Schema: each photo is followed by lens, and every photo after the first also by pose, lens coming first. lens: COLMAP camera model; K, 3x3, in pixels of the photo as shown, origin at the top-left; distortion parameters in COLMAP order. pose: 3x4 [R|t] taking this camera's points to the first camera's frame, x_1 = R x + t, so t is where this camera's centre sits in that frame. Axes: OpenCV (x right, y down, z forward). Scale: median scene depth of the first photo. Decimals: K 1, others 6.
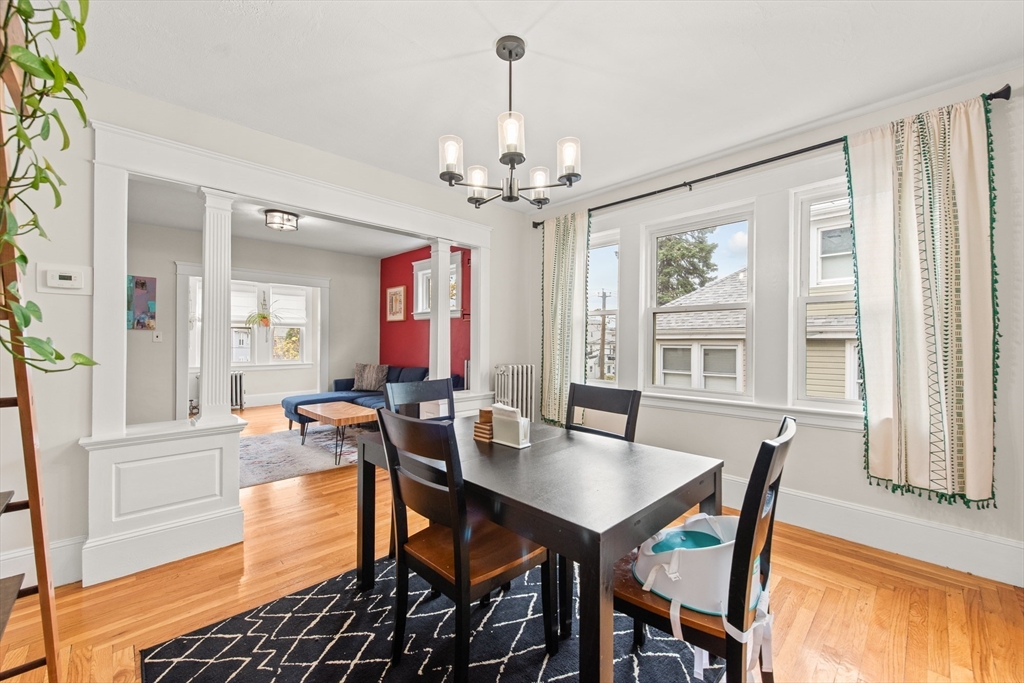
lens RADIAL K [[402.1, 0, 514.3], [0, 402.1, 344.6], [0, 0, 1]] dist [0.009934, -0.002484]
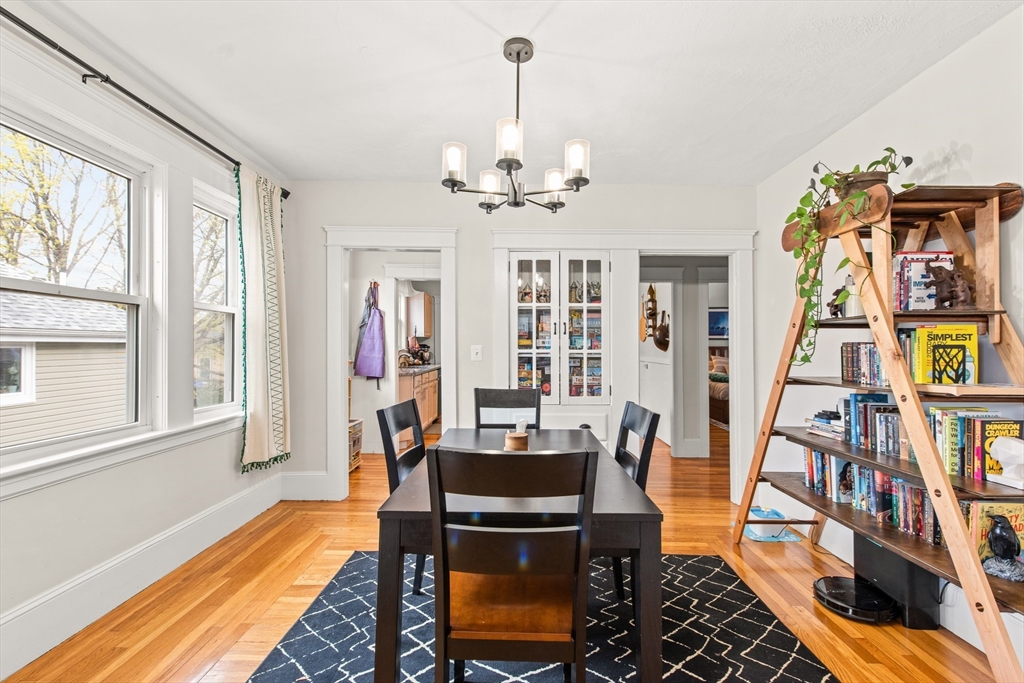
lens RADIAL K [[465.5, 0, 518.4], [0, 465.5, 340.4], [0, 0, 1]] dist [0.016525, -0.001156]
pose [[-0.712873, 0.004359, 0.701280, -0.242623], [-0.002241, 0.999961, -0.008494, -0.009307], [-0.701290, -0.007626, -0.712836, 0.548100]]
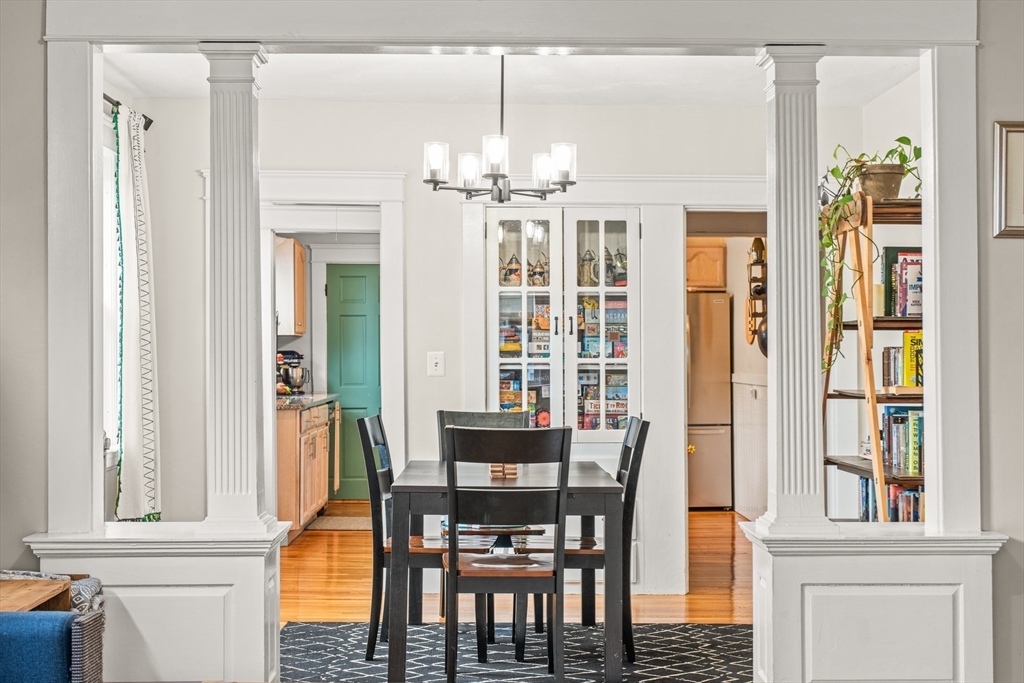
lens RADIAL K [[1496.5, 0, 510.5], [0, 1496.5, 338.9], [0, 0, 1]] dist [-0.019195, 0.000000]
pose [[-0.724174, 0.005327, 0.689597, -0.708955], [0.000246, 0.999972, -0.007466, -0.009375], [-0.689617, -0.005237, -0.724155, 1.039122]]
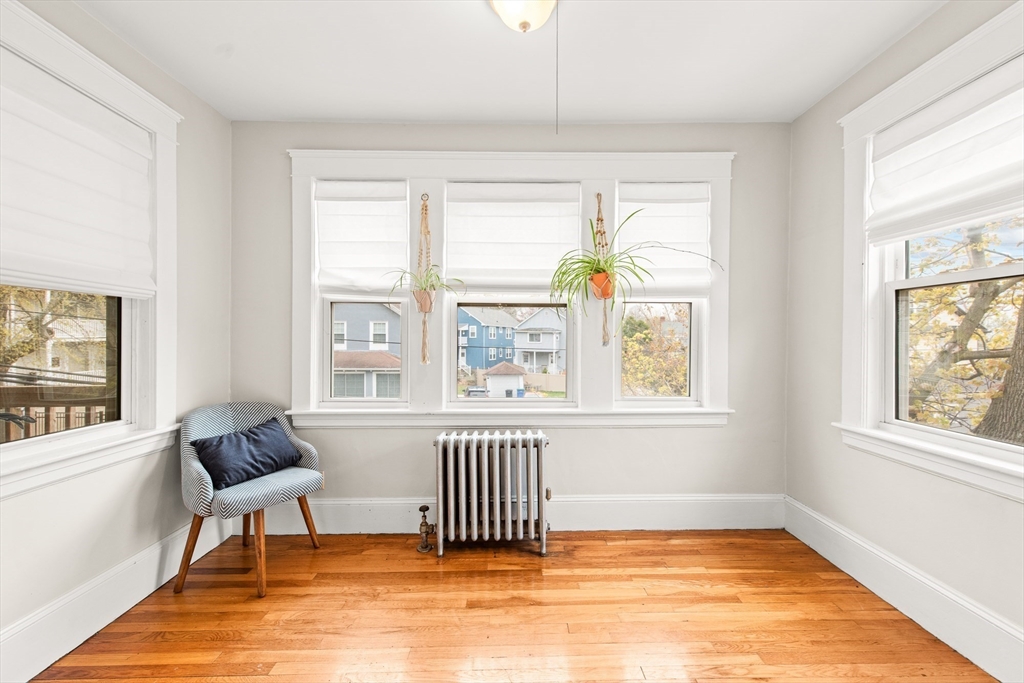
lens RADIAL K [[401.6, 0, 516.2], [0, 401.6, 340.8], [0, 0, 1]] dist [0.013780, 0.000069]
pose [[0.721094, 0.002304, -0.692834, -0.546470], [-0.001770, 0.999997, 0.001484, -0.012562], [0.692835, 0.000156, 0.721096, 0.887919]]
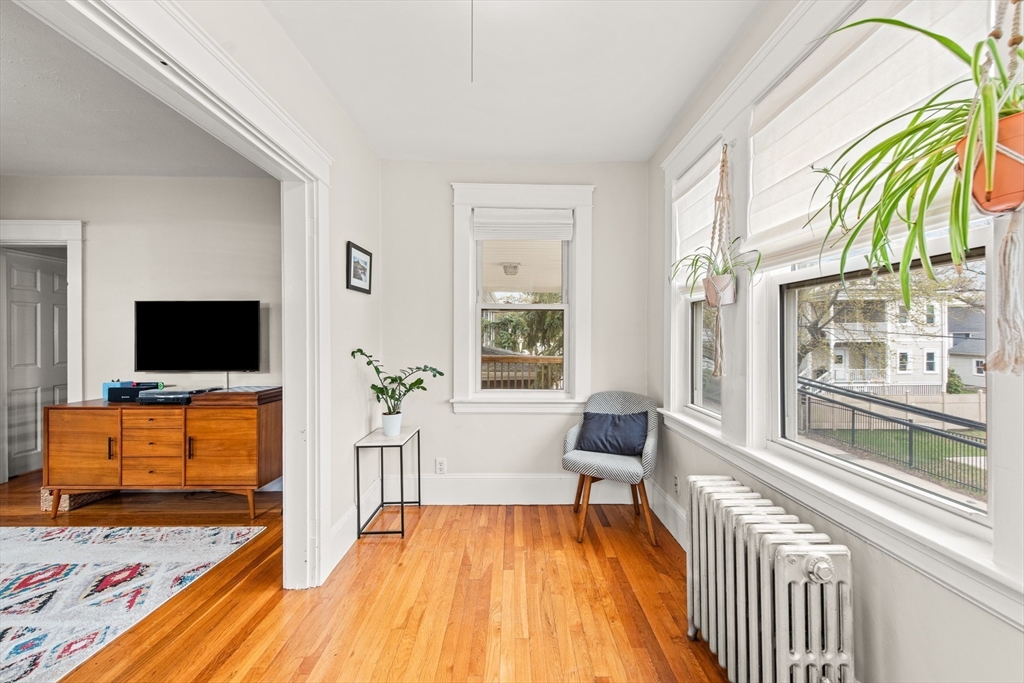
lens RADIAL K [[402.1, 0, 516.9], [0, 402.1, 336.9], [0, 0, 1]] dist [0.009934, -0.002484]
pose [[-0.694577, -0.006698, -0.719387, -0.574792], [-0.005692, 0.999977, -0.003815, -0.015191], [0.719396, 0.001445, -0.694599, 1.219165]]
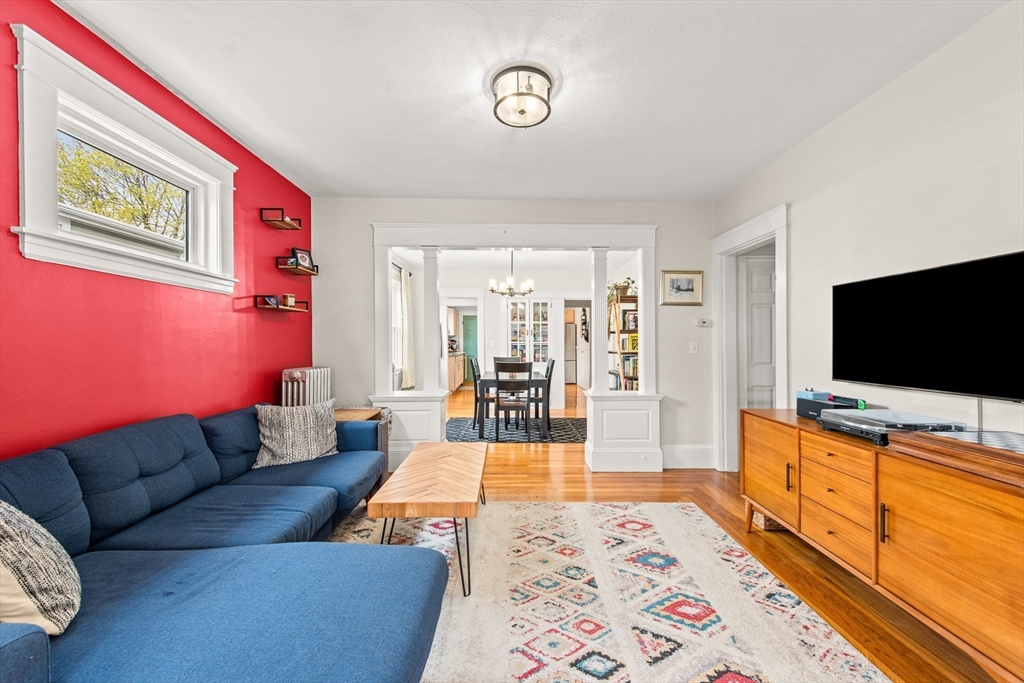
lens RADIAL K [[402.1, 0, 516.1], [0, 402.1, 341.9], [0, 0, 1]] dist [0.009934, -0.002484]
pose [[-0.727571, -0.002900, 0.686026, -0.656538], [0.001007, 0.999985, 0.005295, -0.008653], [-0.686032, 0.004543, -0.727557, 0.985239]]
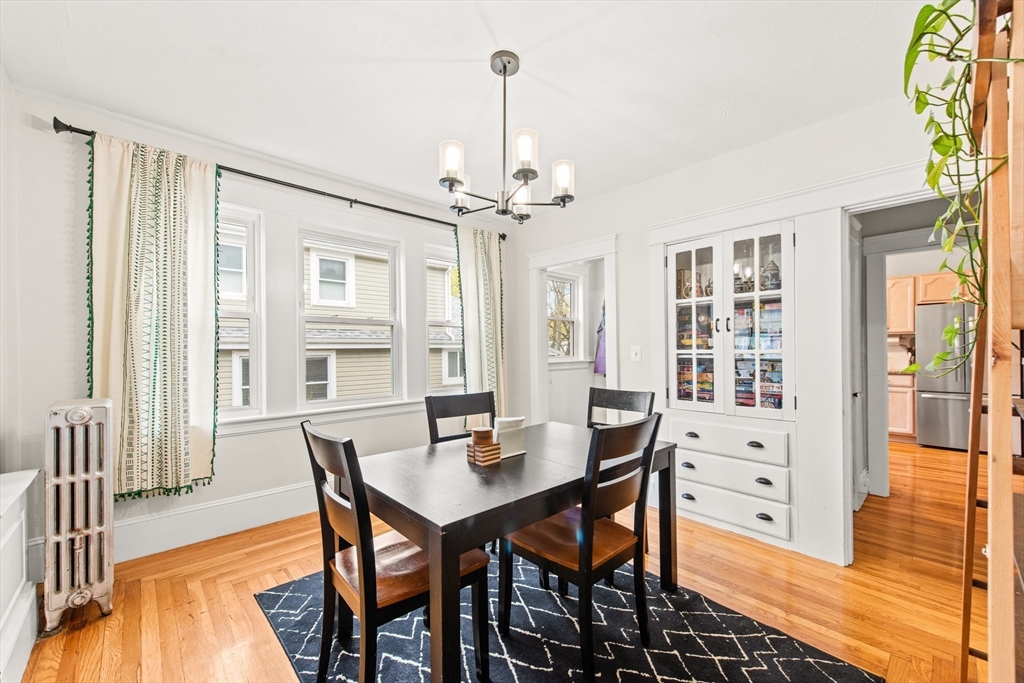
lens RADIAL K [[402.1, 0, 510.5], [0, 402.1, 353.4], [0, 0, 1]] dist [0.009934, -0.002484]
pose [[0.034060, -0.013155, 0.999333, -0.313474], [0.011887, 0.999848, 0.012757, -0.007057], [-0.999349, 0.011445, 0.034211, 0.293503]]
